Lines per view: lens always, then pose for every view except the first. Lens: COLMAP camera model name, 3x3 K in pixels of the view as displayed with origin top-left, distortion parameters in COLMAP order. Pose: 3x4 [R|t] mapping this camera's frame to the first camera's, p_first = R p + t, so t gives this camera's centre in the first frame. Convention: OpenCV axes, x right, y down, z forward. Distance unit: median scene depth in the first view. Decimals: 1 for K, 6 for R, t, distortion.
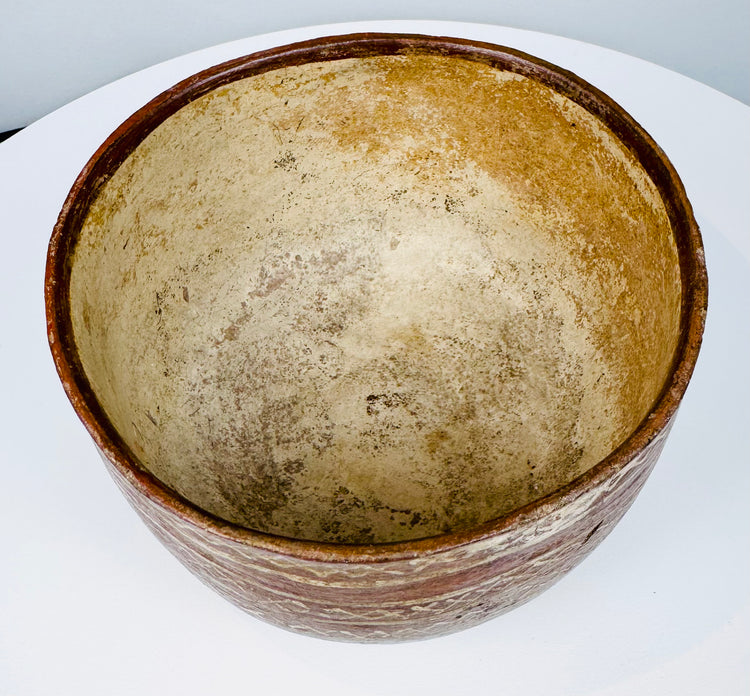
lens RADIAL K [[847.7, 0, 375.0], [0, 847.7, 348.0], [0, 0, 1]] dist [-0.000618, 0.000451]
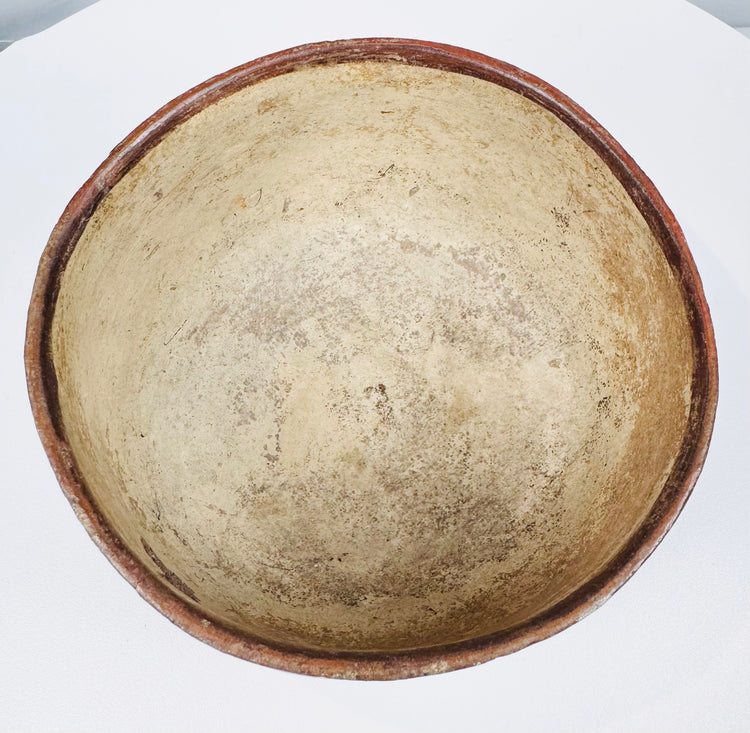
lens RADIAL K [[742.1, 0, 375.6], [0, 742.1, 280.6], [0, 0, 1]] dist [0.001400, 0.001065]
pose [[0.244455, 0.894819, -0.373552, 0.221048], [-0.829737, 0.392386, 0.396950, -0.355510], [0.501775, 0.212914, 0.838385, 0.212728]]
